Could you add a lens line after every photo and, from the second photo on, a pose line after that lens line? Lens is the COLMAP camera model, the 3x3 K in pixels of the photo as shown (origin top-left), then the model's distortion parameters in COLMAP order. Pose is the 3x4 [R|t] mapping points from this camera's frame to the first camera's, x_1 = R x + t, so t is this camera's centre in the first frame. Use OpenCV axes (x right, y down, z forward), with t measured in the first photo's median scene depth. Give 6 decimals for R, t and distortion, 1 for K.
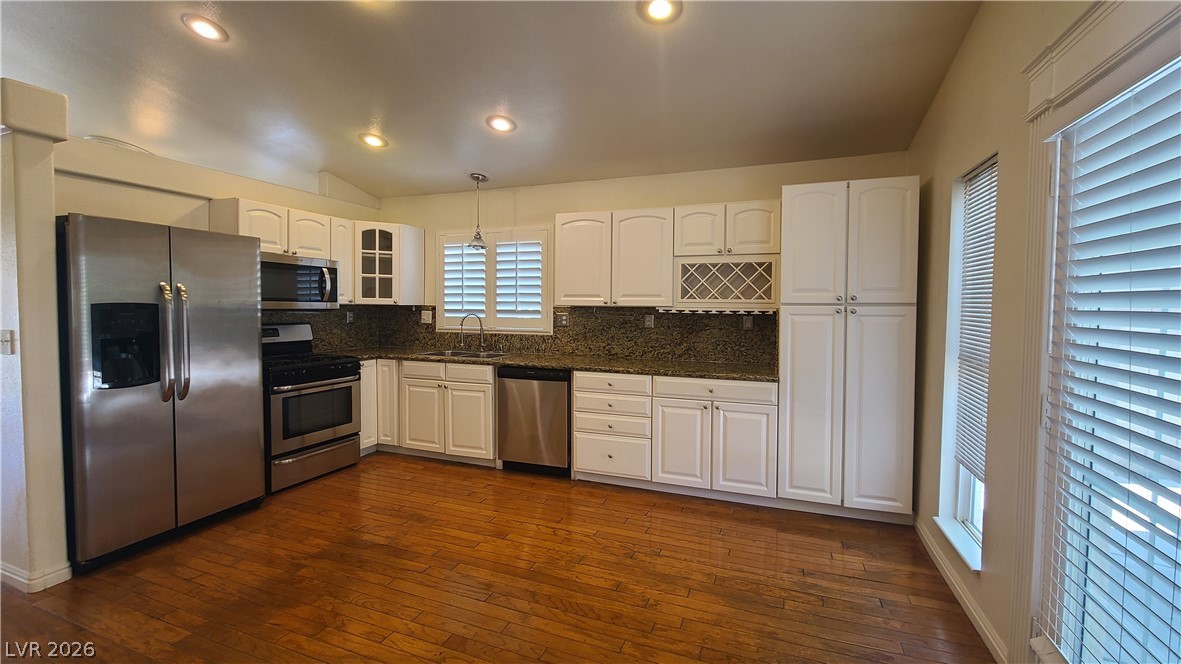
lens RADIAL K [[485.3, 0, 599.8], [0, 485.3, 321.0], [0, 0, 1]] dist [-0.003445, -0.000350]
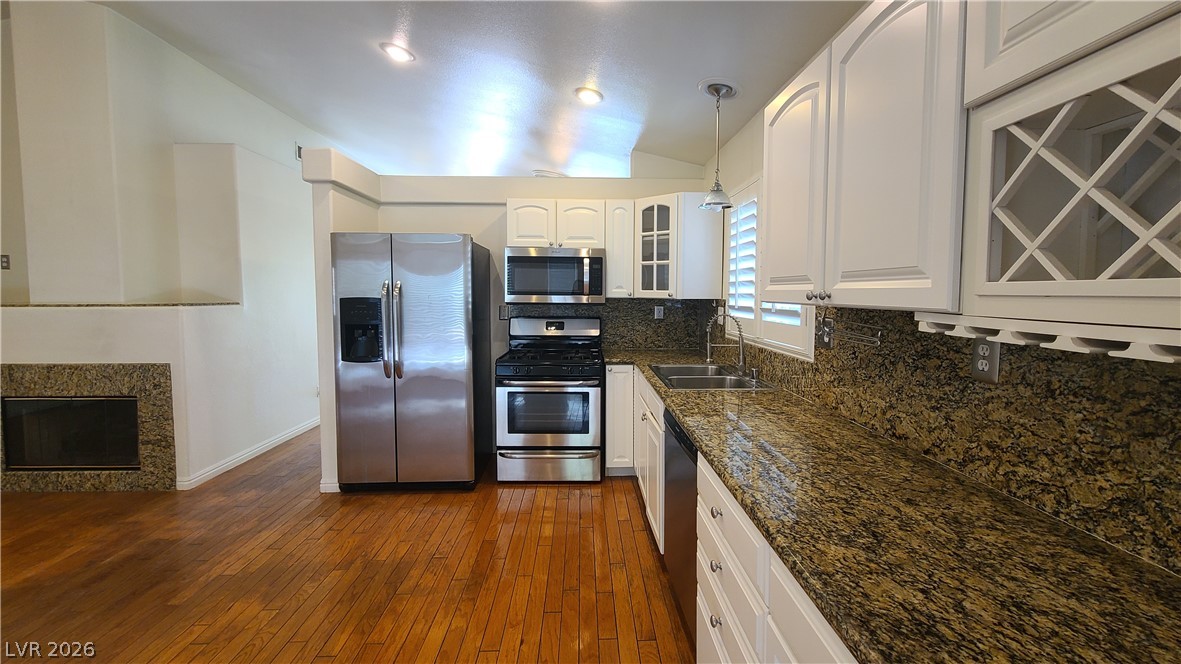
lens RADIAL K [[485.3, 0, 599.8], [0, 485.3, 321.0], [0, 0, 1]] dist [-0.003445, -0.000350]
pose [[0.389187, 0.047419, -0.919937, 0.276132], [-0.031903, 0.998769, 0.037985, -0.025807], [0.920606, 0.014565, 0.390221, 0.648458]]
